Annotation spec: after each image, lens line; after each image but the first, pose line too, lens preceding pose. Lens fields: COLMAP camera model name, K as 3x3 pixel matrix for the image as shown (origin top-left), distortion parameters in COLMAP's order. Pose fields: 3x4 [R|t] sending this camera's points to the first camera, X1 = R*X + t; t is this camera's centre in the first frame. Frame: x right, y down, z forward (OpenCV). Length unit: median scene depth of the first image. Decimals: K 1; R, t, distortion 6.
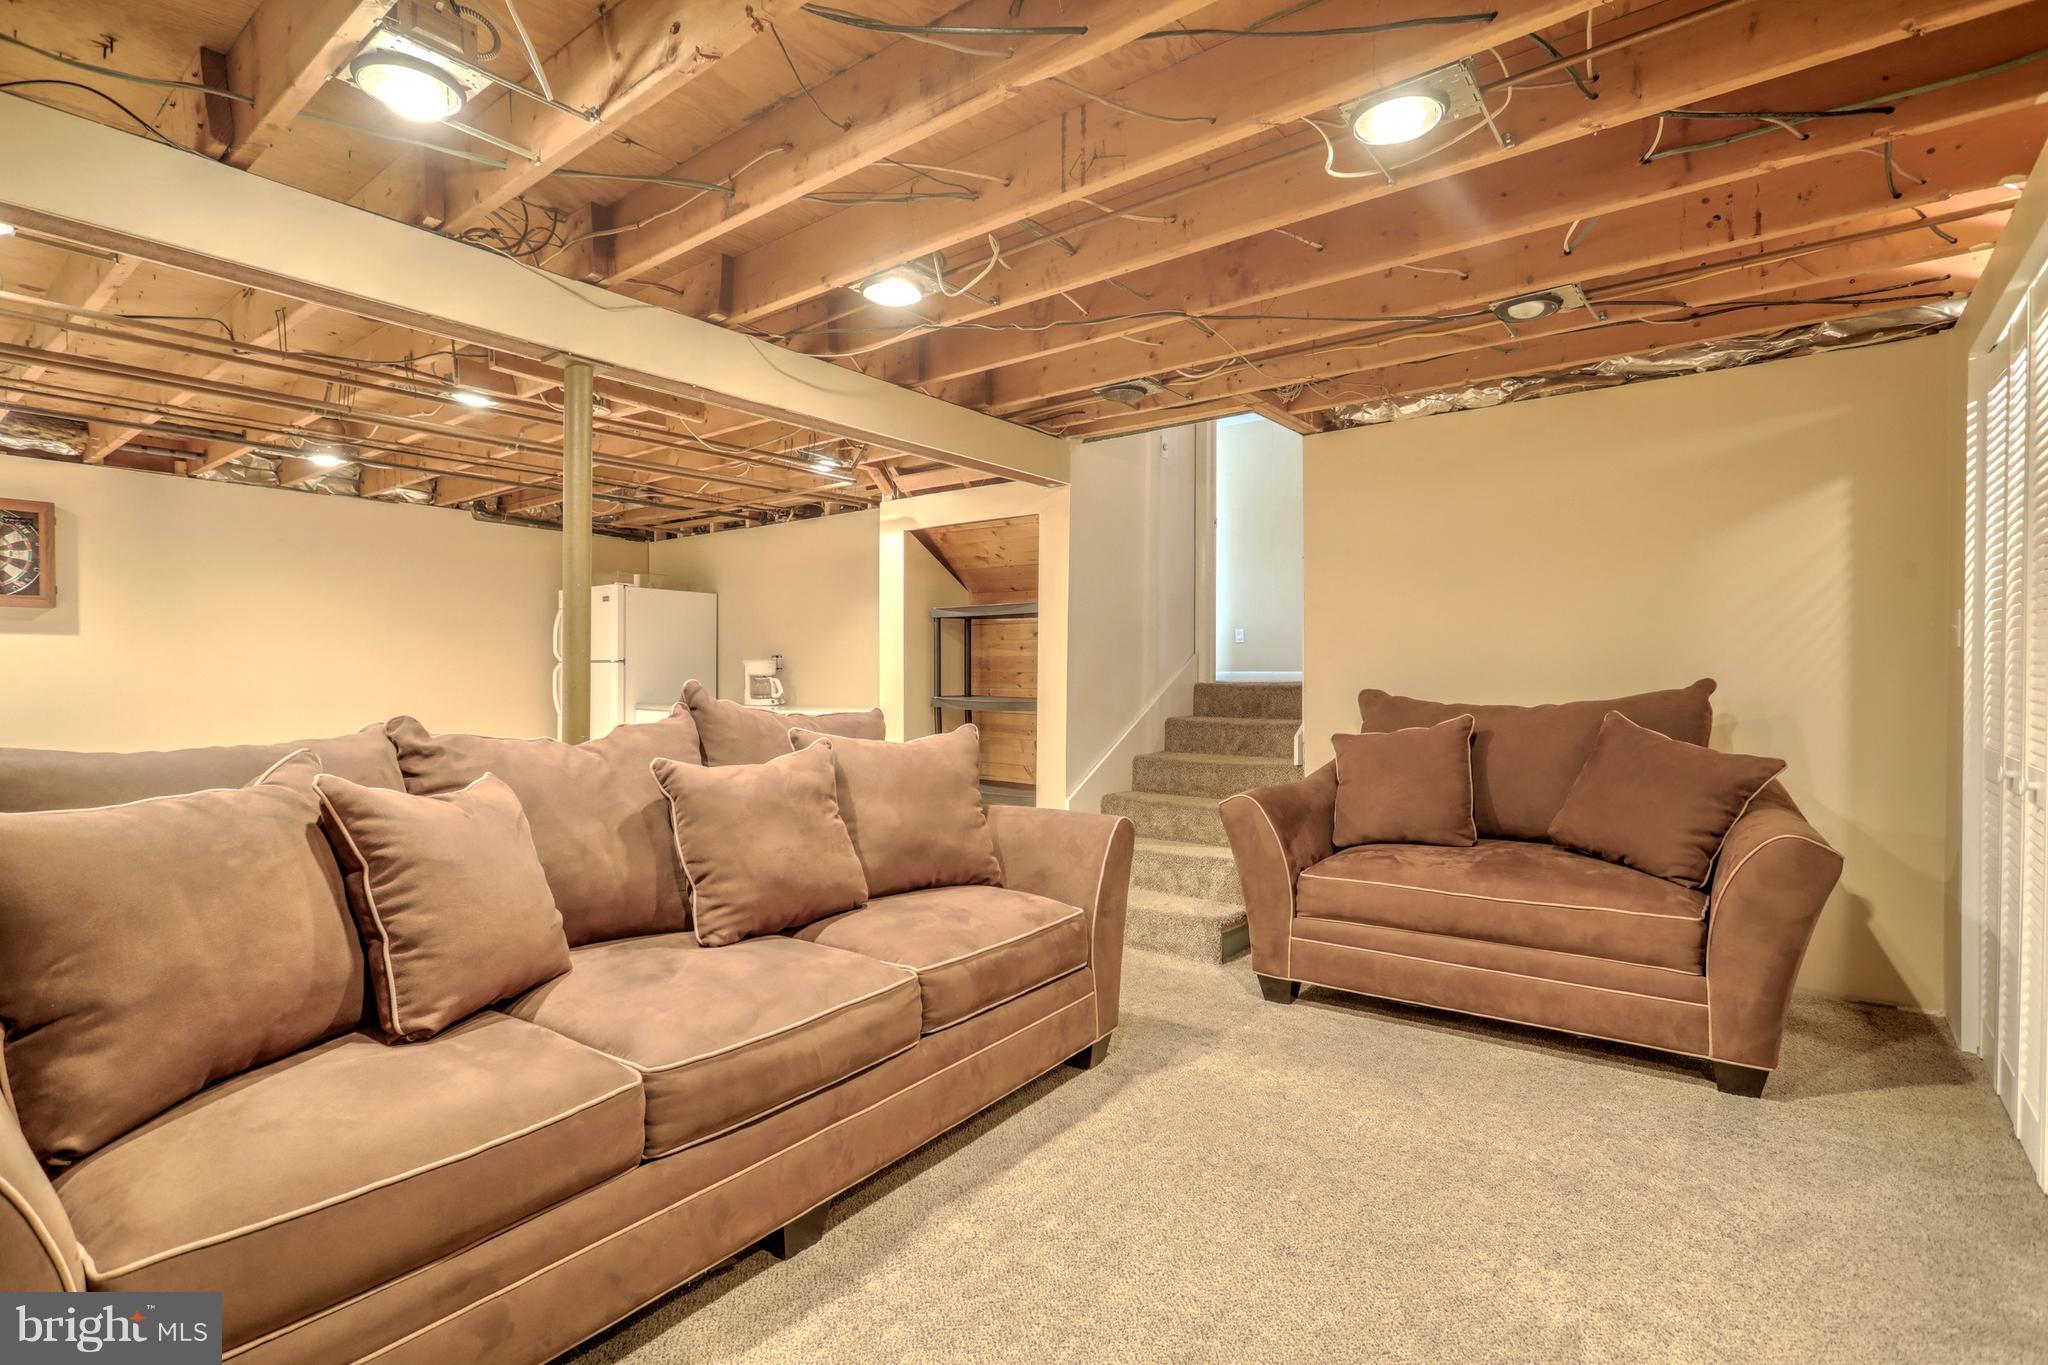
lens RADIAL K [[969.1, 0, 1030.6], [0, 969.1, 679.3], [0, 0, 1]] dist [-0.004702, 0.001564]
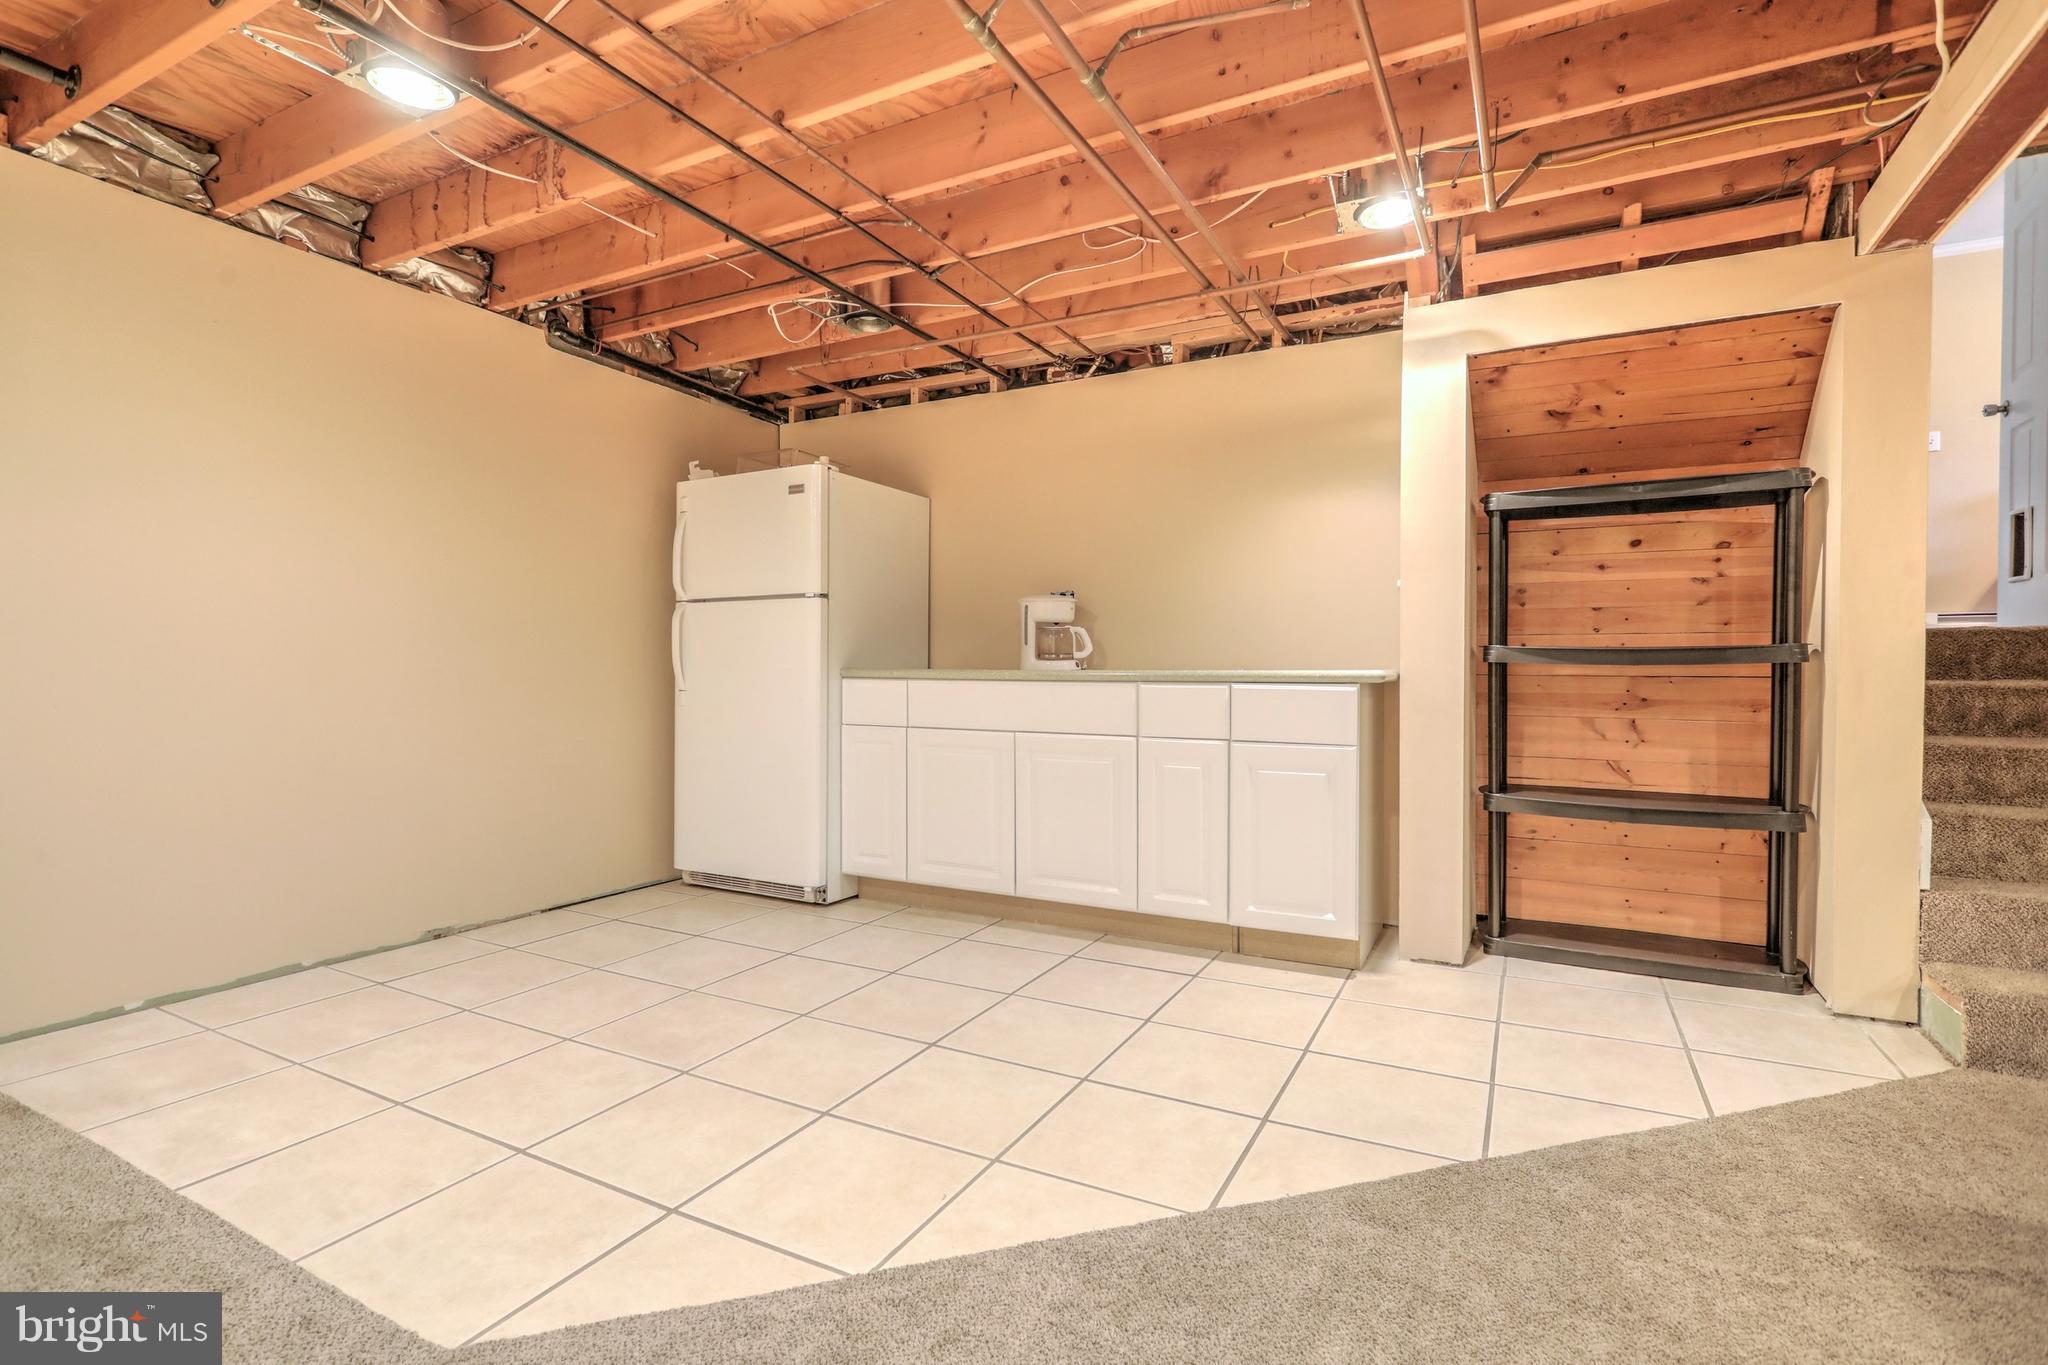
lens RADIAL K [[969.1, 0, 1018.9], [0, 969.1, 683.6], [0, 0, 1]] dist [-0.004702, 0.001564]
pose [[0.986606, 0.004423, 0.163062, -0.400174], [-0.004657, 0.999989, 0.001050, 0.034369], [-0.163056, -0.001795, 0.986615, 0.396849]]
